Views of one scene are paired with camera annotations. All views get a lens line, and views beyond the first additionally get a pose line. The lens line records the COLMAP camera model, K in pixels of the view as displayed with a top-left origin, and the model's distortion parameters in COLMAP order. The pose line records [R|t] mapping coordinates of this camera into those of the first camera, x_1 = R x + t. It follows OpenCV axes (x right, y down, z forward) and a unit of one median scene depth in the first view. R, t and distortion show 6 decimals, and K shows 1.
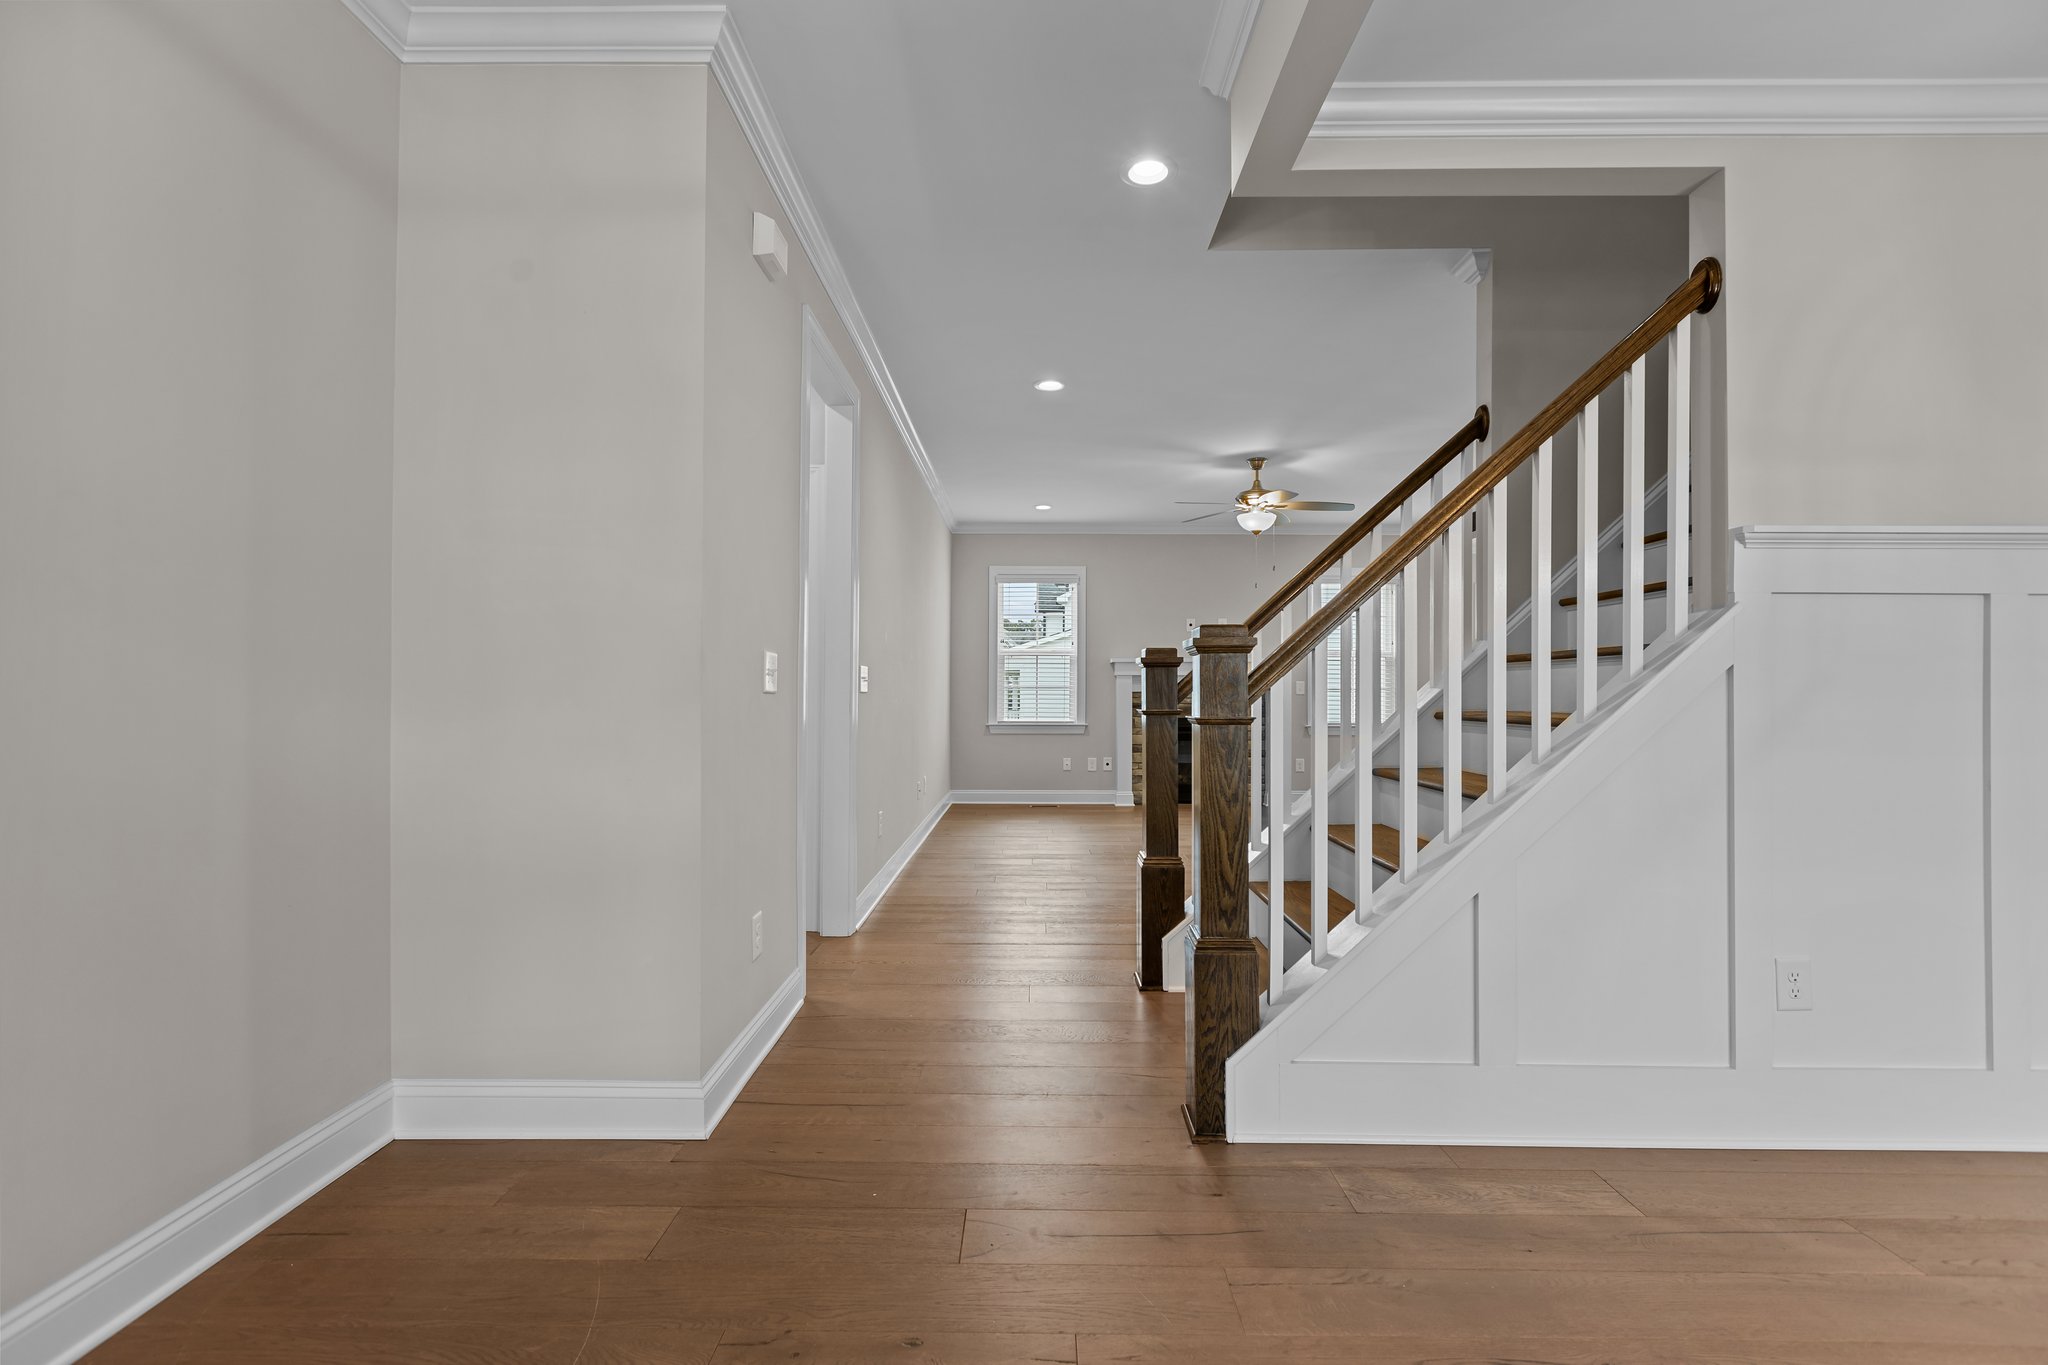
lens RADIAL K [[914.4, 0, 1026.4], [0, 914.4, 683.1], [0, 0, 1]] dist [0.002007, 0.000595]
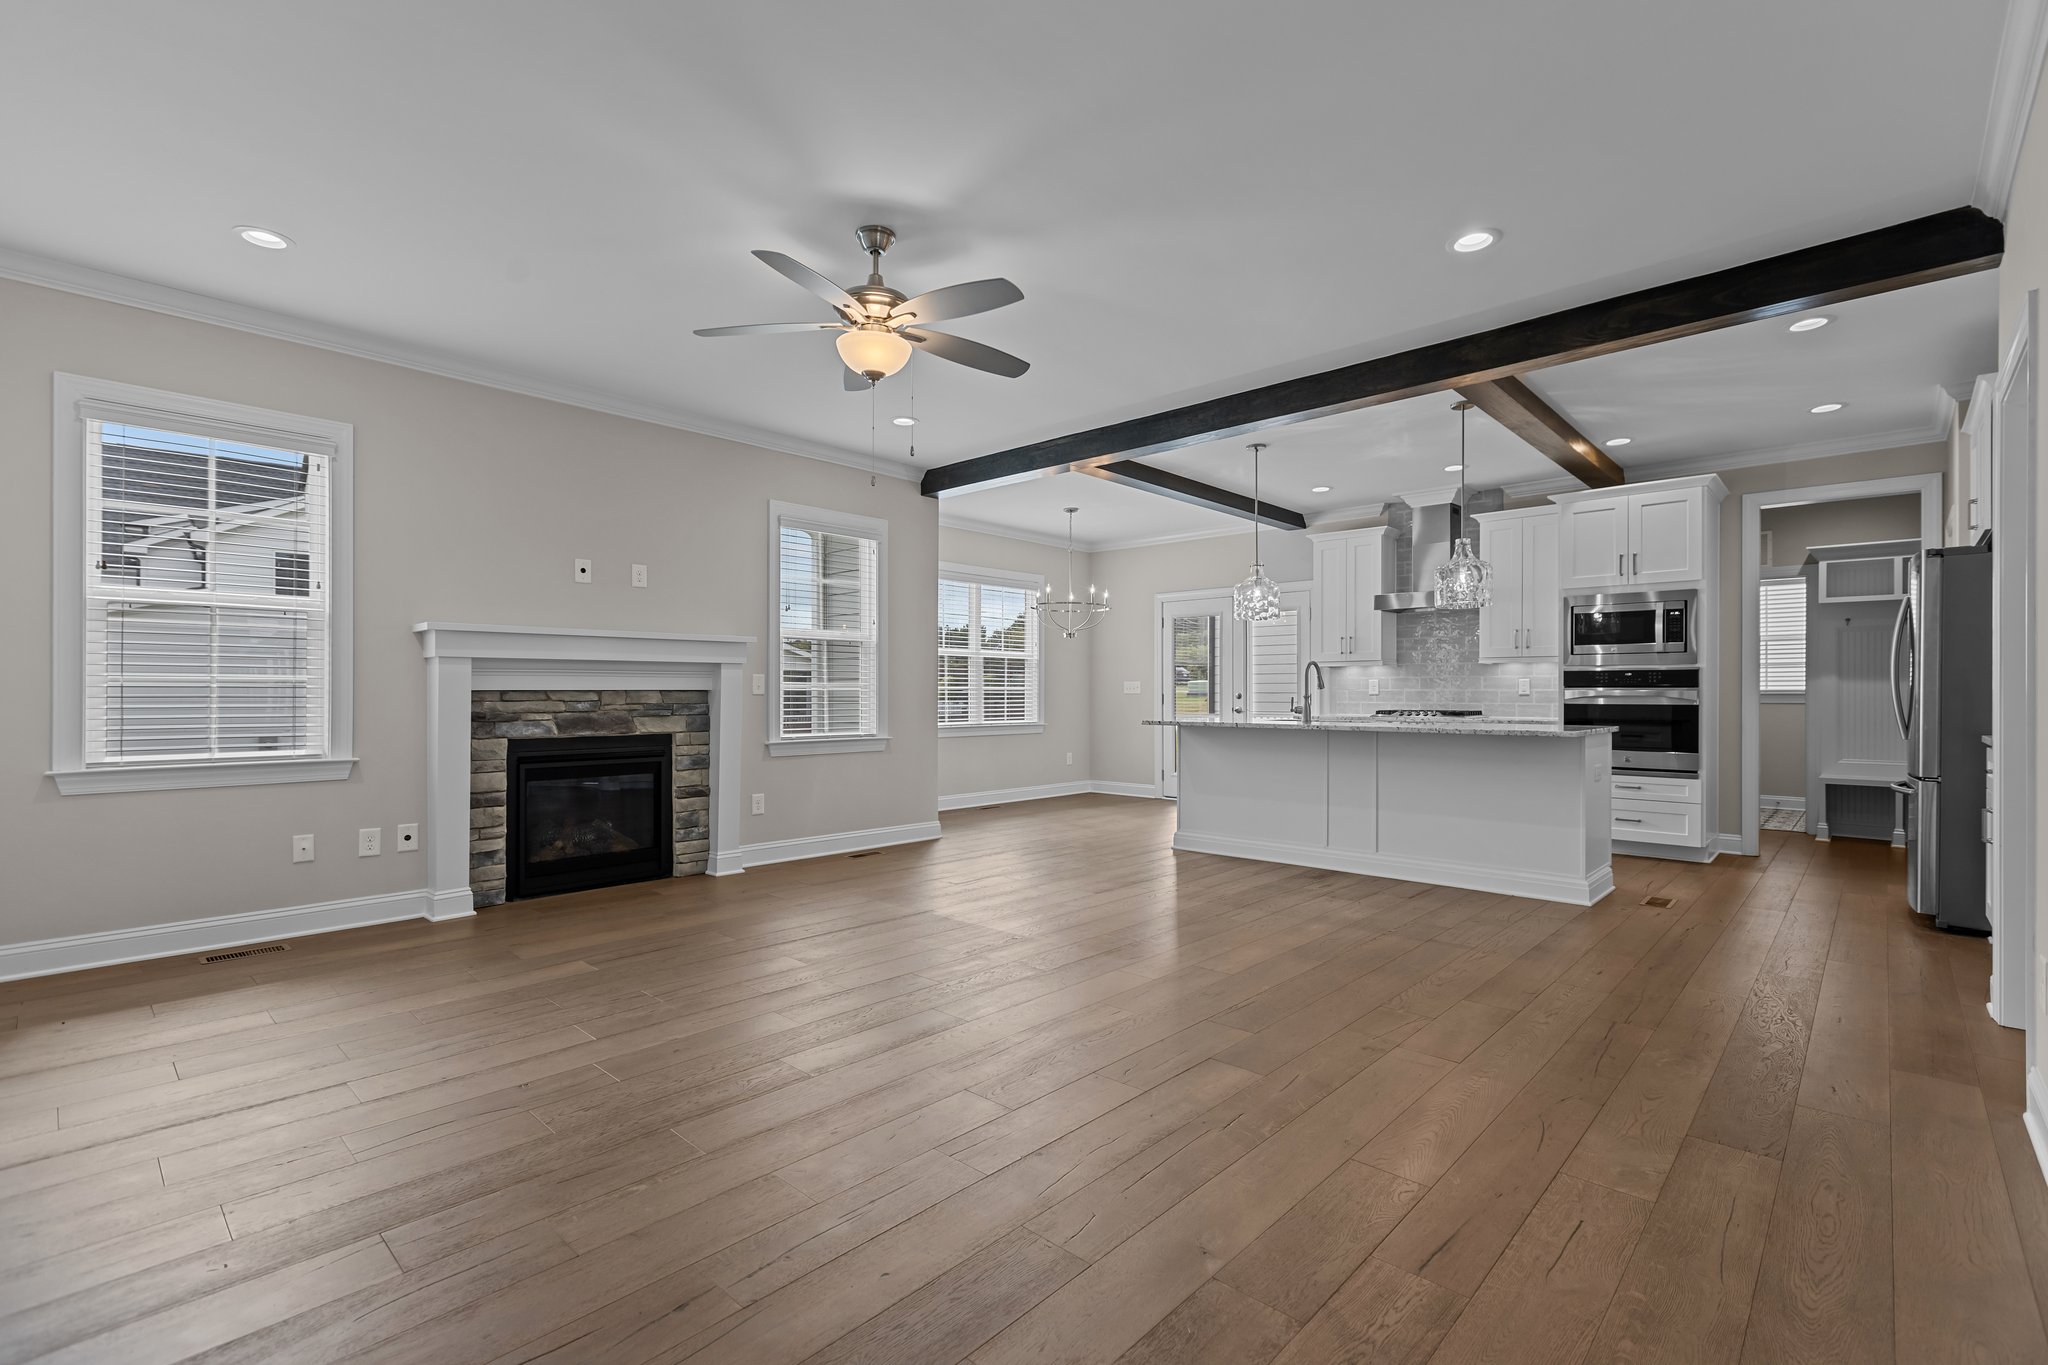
lens RADIAL K [[914.4, 0, 1027.5], [0, 914.4, 689.3], [0, 0, 1]] dist [0.002007, 0.000595]
pose [[0.674707, -0.001280, 0.738084, -0.050191], [-0.002441, 0.999989, 0.003966, 0.006518], [-0.738082, -0.004478, 0.674697, 0.427311]]
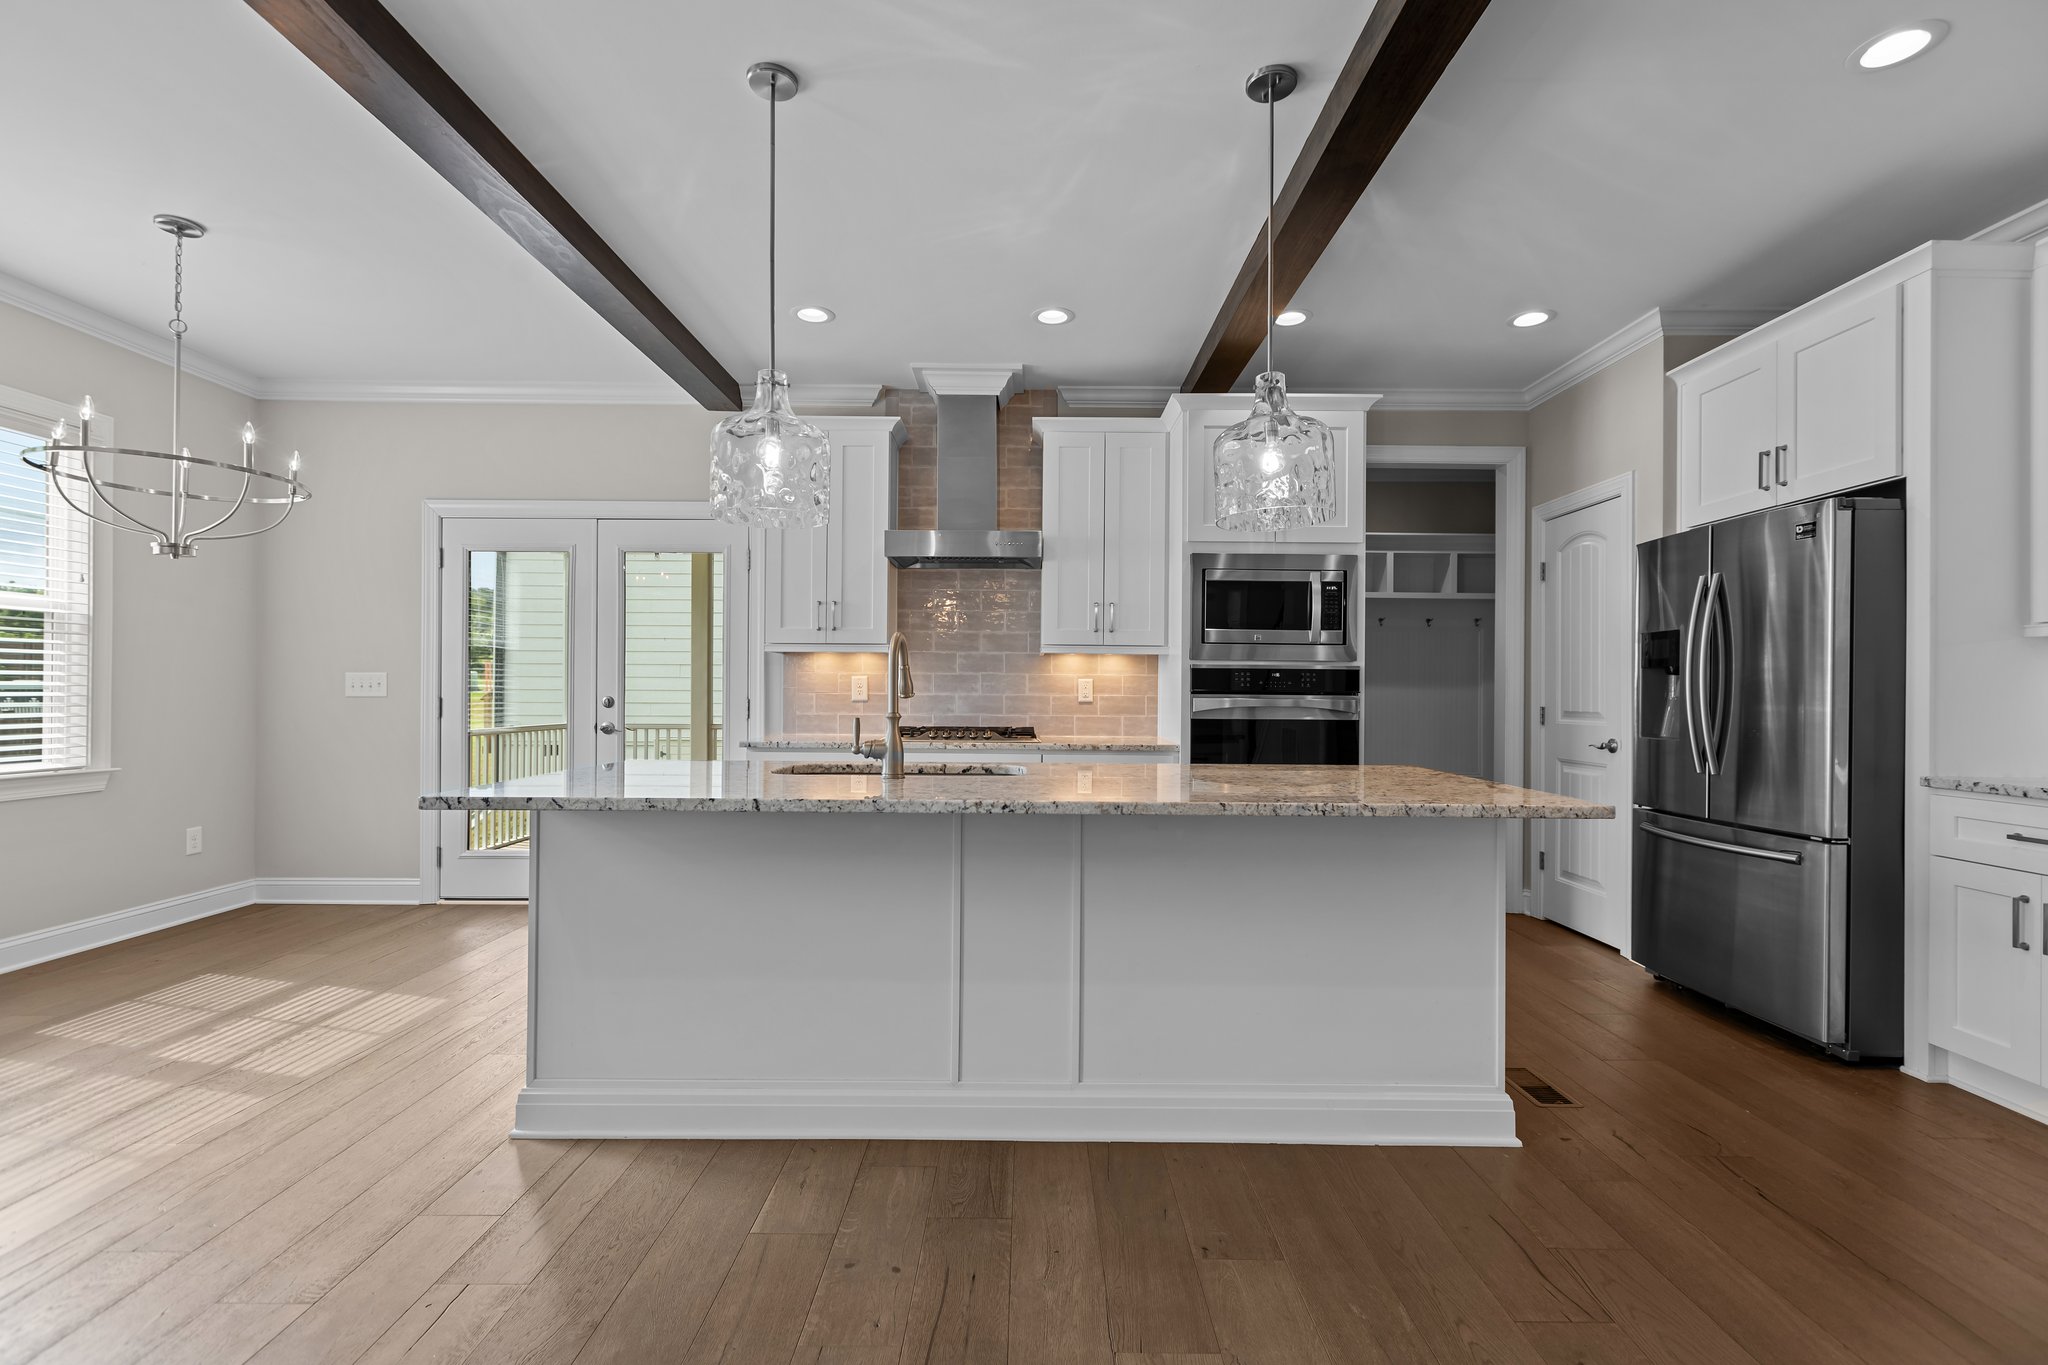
lens RADIAL K [[914.4, 0, 1022.9], [0, 914.4, 685.9], [0, 0, 1]] dist [0.002007, 0.000595]
pose [[-0.004220, -0.001360, 0.999990, 0.305028], [-0.014297, 0.999897, 0.001299, 0.003568], [-0.999889, -0.014291, -0.004239, 0.691217]]
